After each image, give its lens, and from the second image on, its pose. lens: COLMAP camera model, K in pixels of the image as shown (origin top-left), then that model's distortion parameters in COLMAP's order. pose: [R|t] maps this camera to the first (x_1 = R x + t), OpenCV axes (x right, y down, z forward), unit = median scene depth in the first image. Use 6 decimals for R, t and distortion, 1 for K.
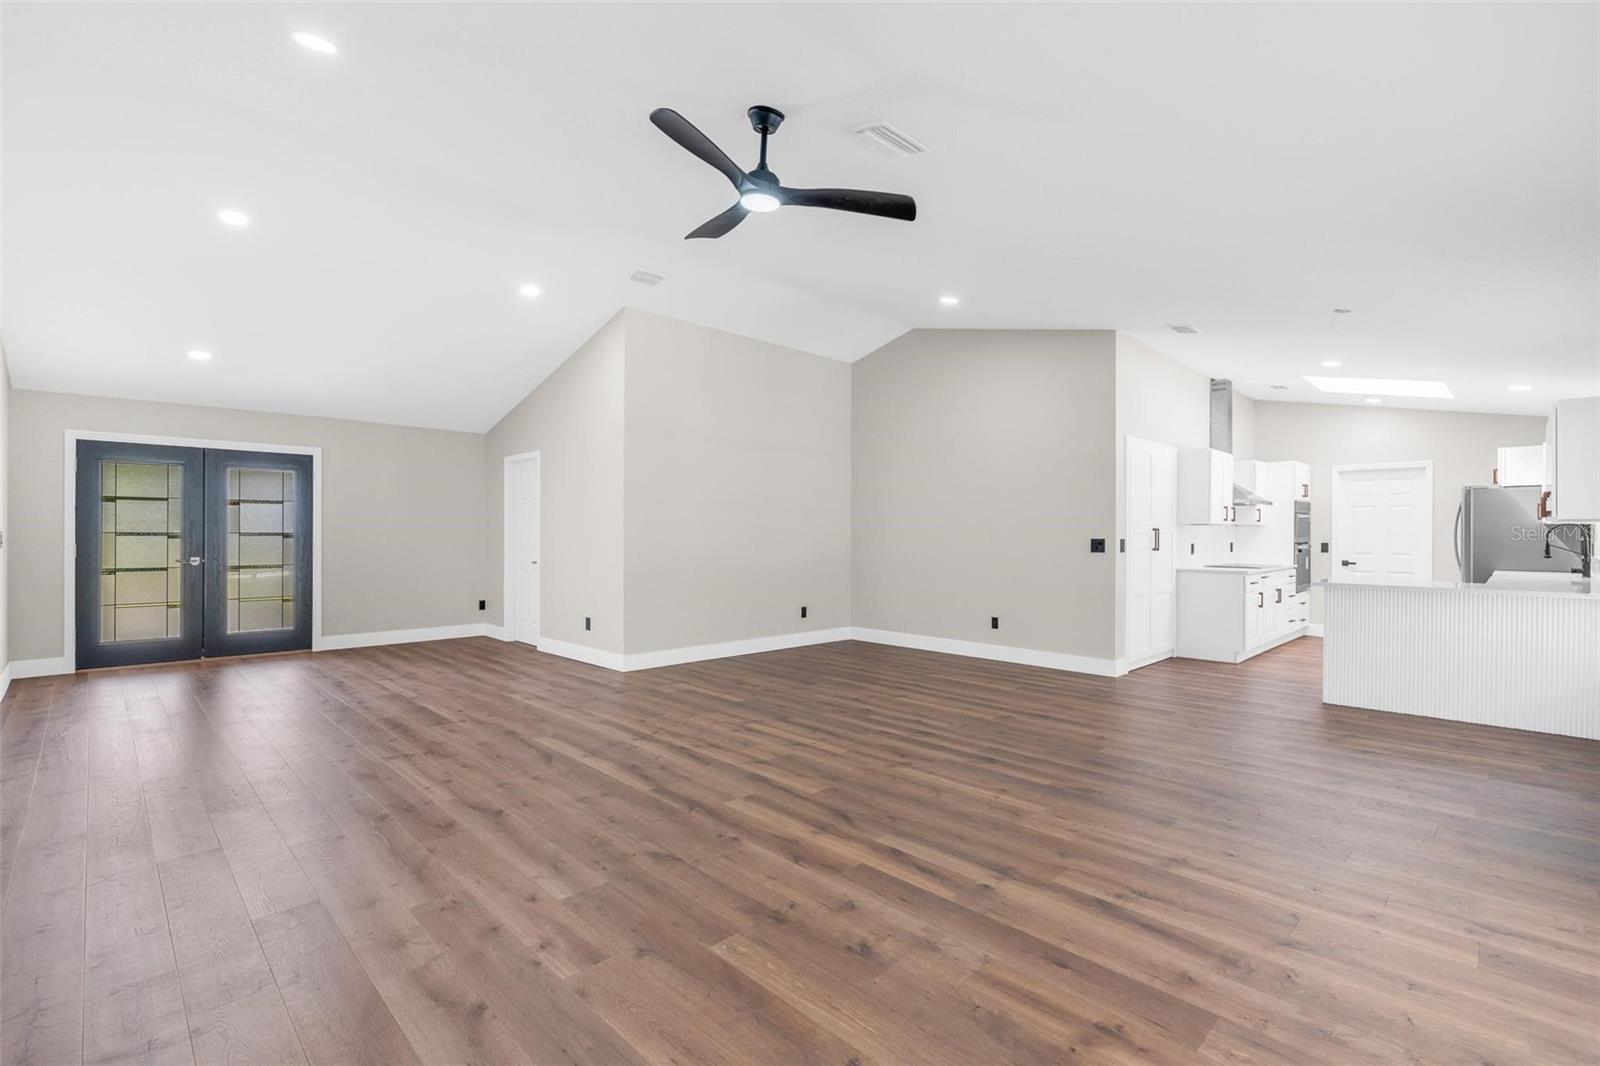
lens RADIAL K [[733.7, 0, 803.9], [0, 733.7, 533.2], [0, 0, 1]] dist [0.001429, 0.001616]
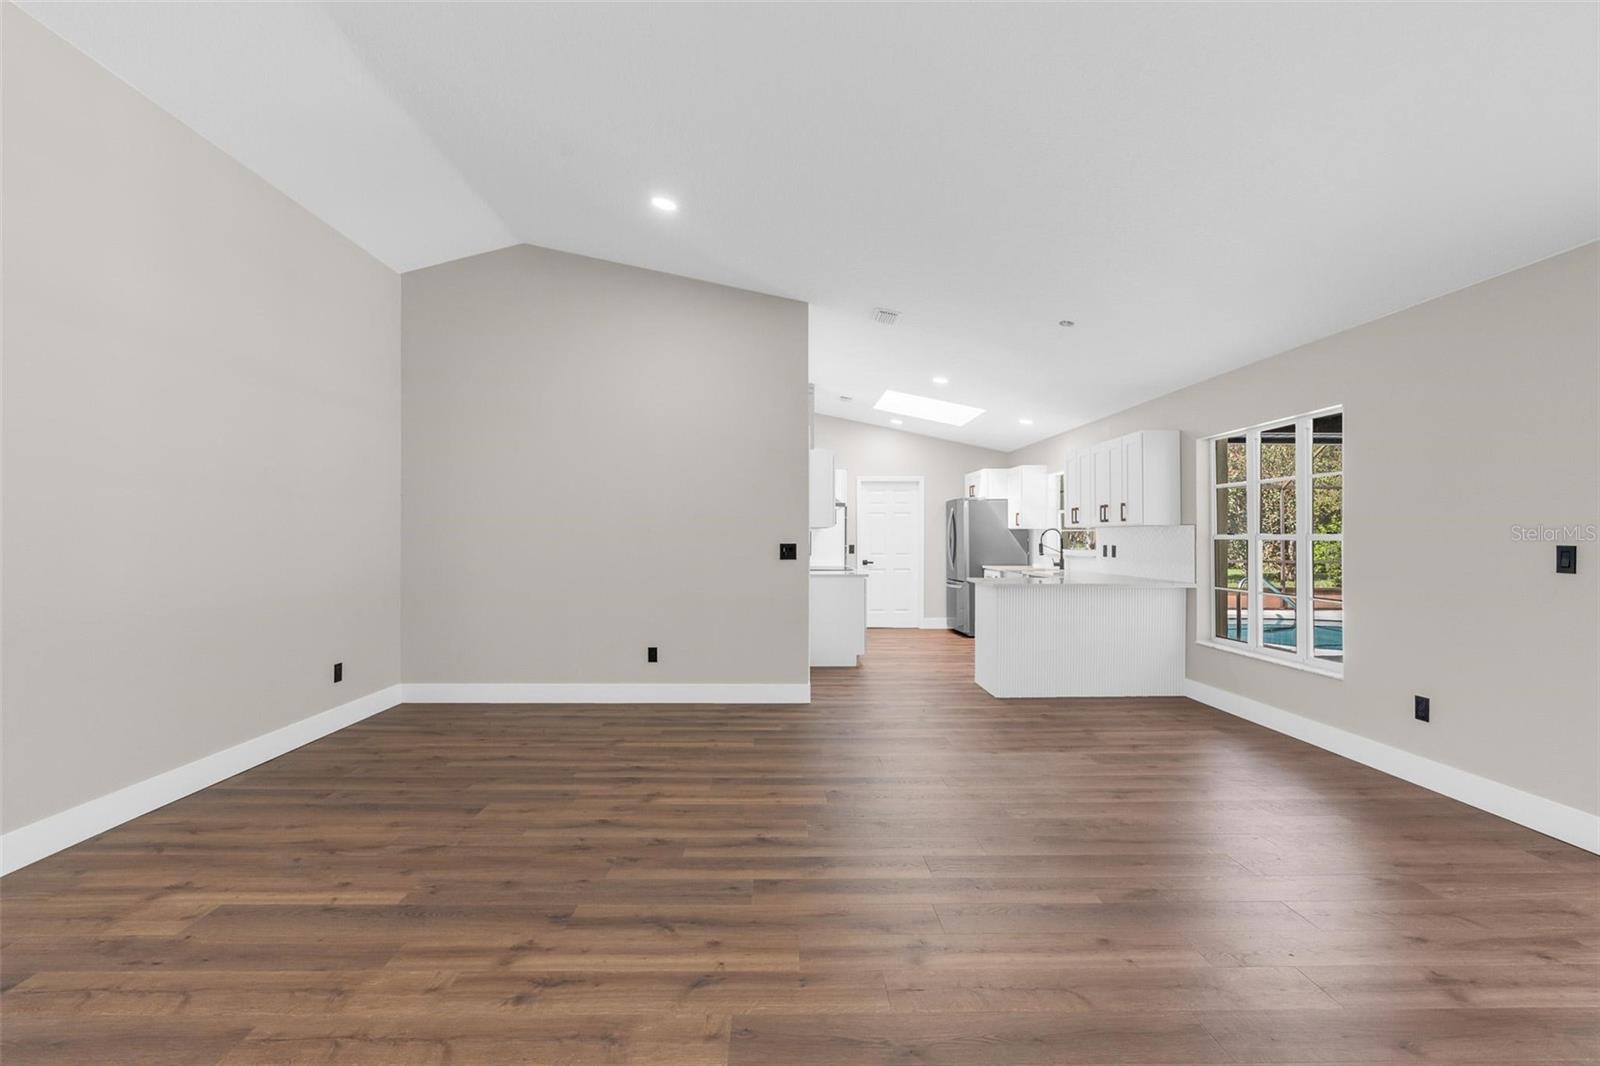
lens RADIAL K [[728.8, 0, 802.0], [0, 728.8, 527.7], [0, 0, 1]] dist [-0.001633, 0.000299]
pose [[0.694423, 0.007591, 0.719527, -0.196760], [0.000894, 0.999934, -0.011412, -0.000646], [-0.719566, 0.008568, 0.694371, 0.402210]]
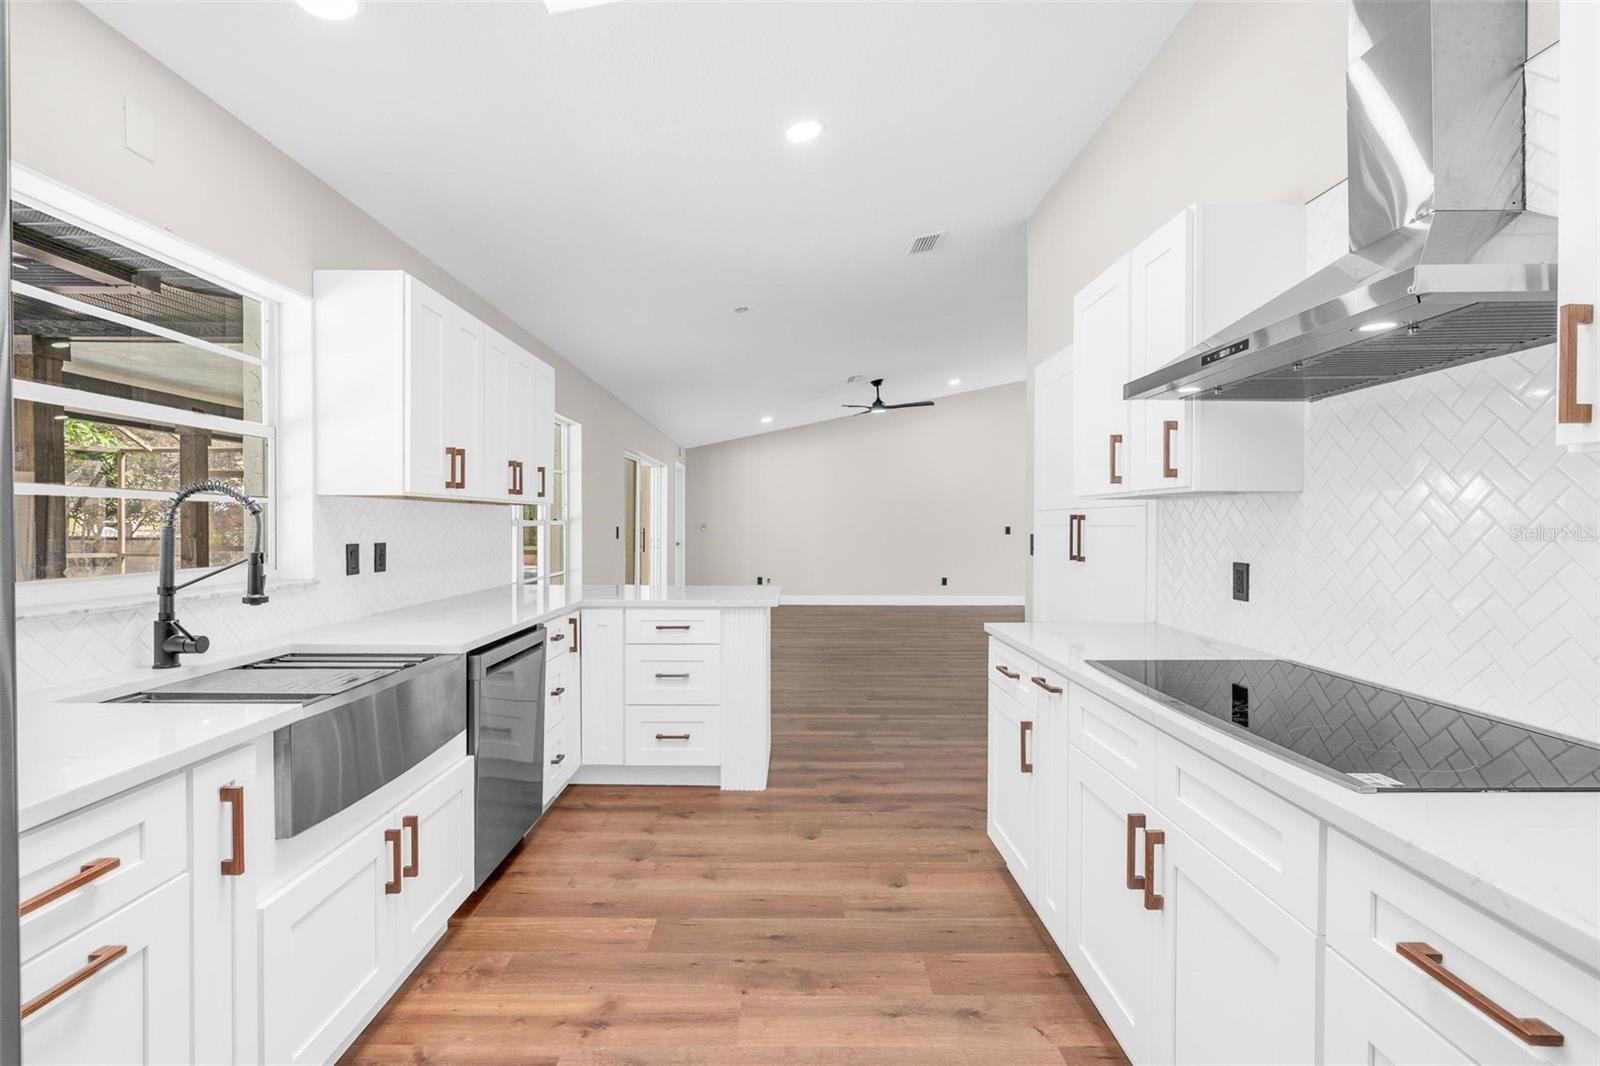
lens RADIAL K [[730.9, 0, 785.1], [0, 730.9, 523.9], [0, 0, 1]] dist [0.008050, -0.000240]
pose [[-0.715627, -0.005650, -0.698460, 1.033193], [-0.008412, 0.999964, 0.000530, 0.000713], [0.698432, 0.006255, -0.715649, 1.309732]]
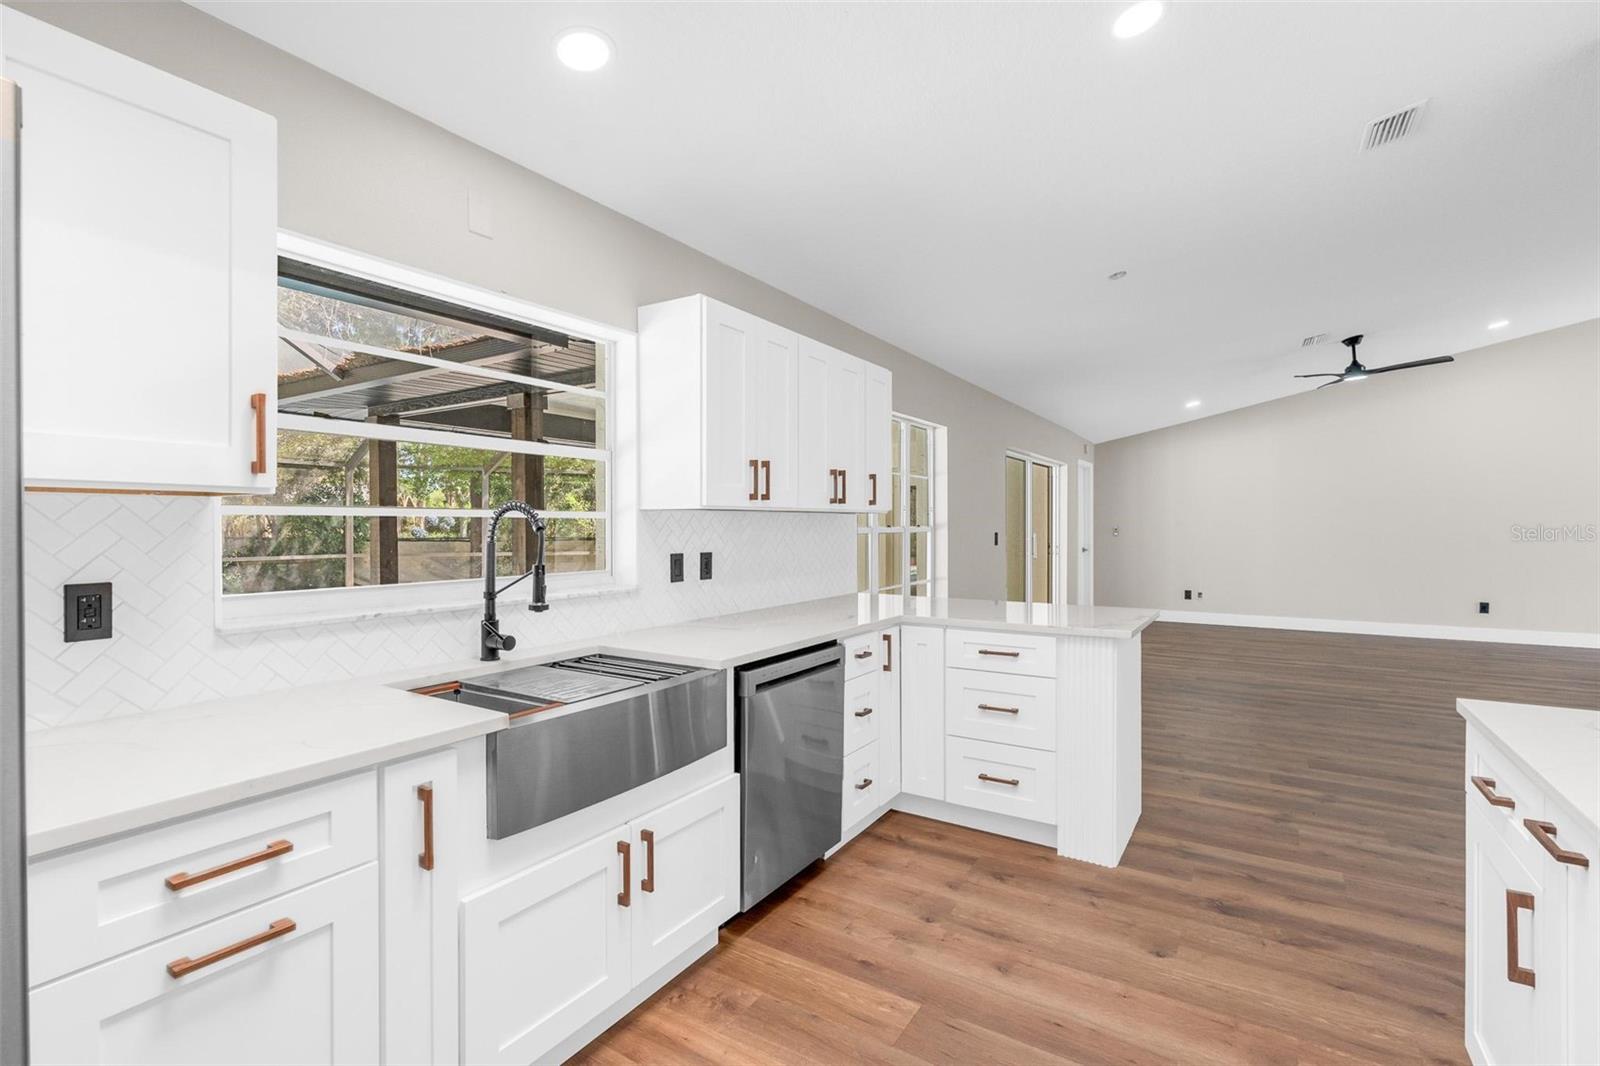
lens RADIAL K [[723.5, 0, 788.3], [0, 723.5, 525.5], [0, 0, 1]] dist [-0.001593, 0.000851]
pose [[-0.980049, -0.001177, -0.198752, 0.939408], [-0.001588, 0.999997, 0.001906, -0.004119], [0.198750, 0.002184, -0.980048, 1.291894]]
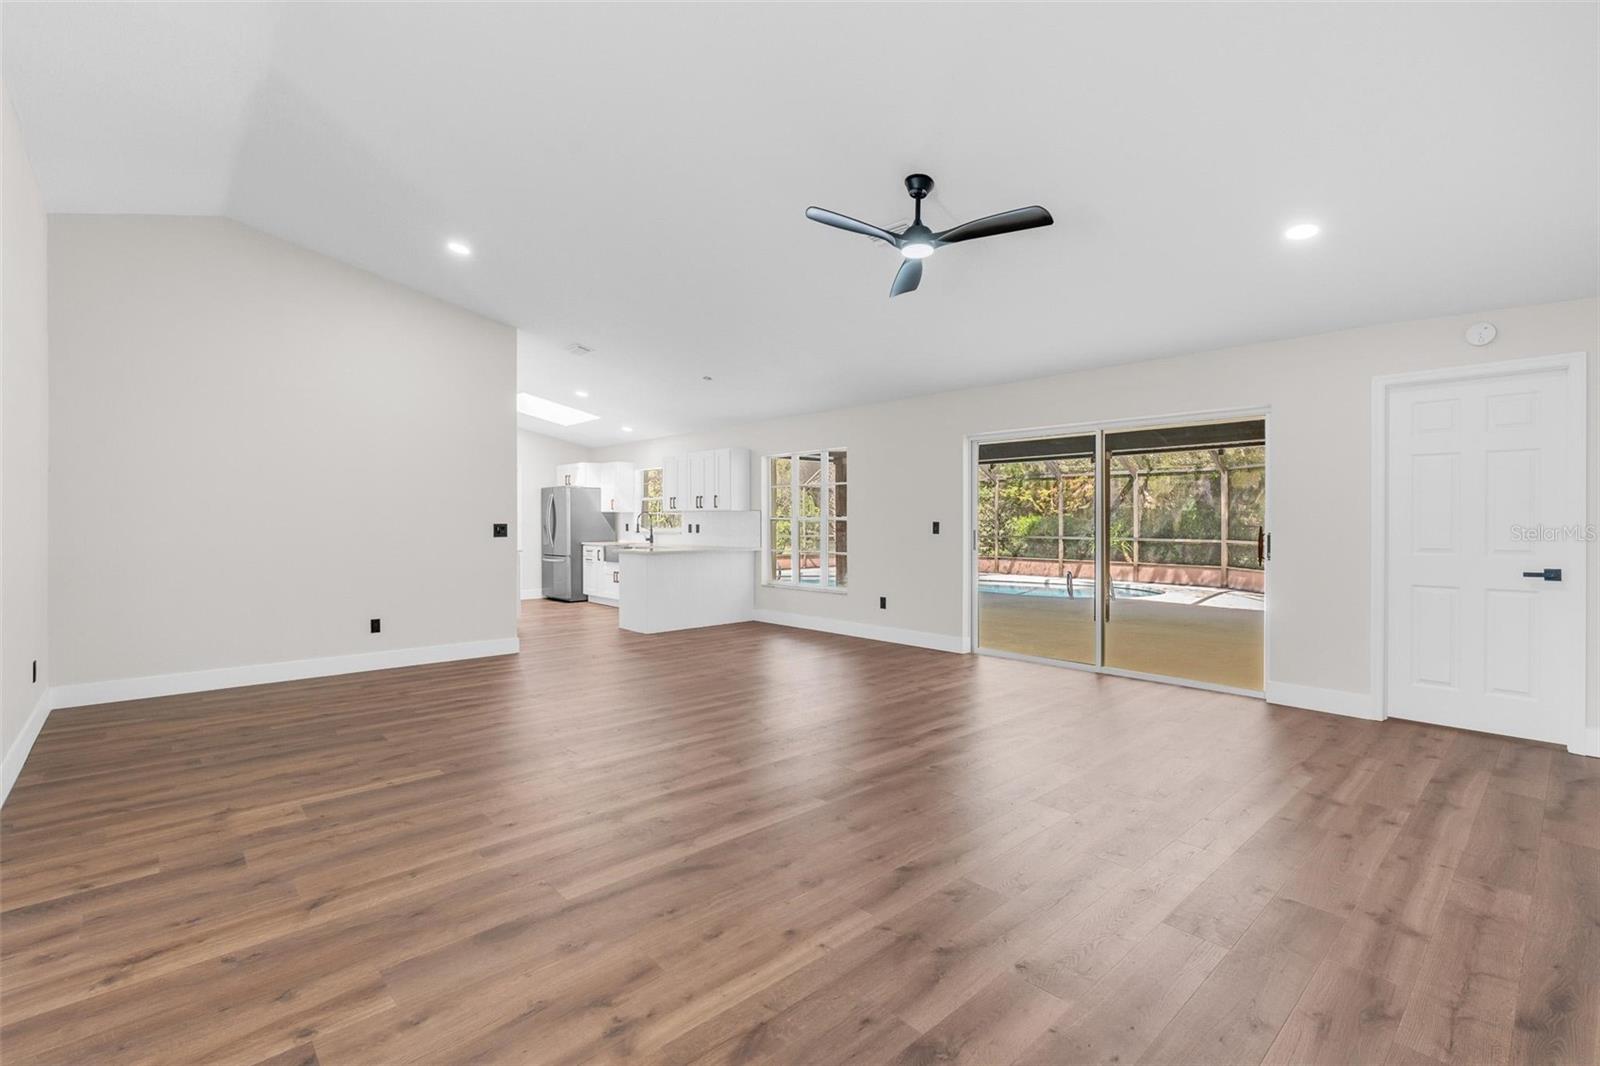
lens RADIAL K [[699.4, 0, 817.3], [0, 699.4, 531.3], [0, 0, 1]] dist [-0.000135, 0.000244]
pose [[0.034544, -0.020491, 0.999193, -0.564866], [0.001325, 0.999790, 0.020458, -0.001345], [-0.999402, 0.000618, 0.034564, 0.516277]]
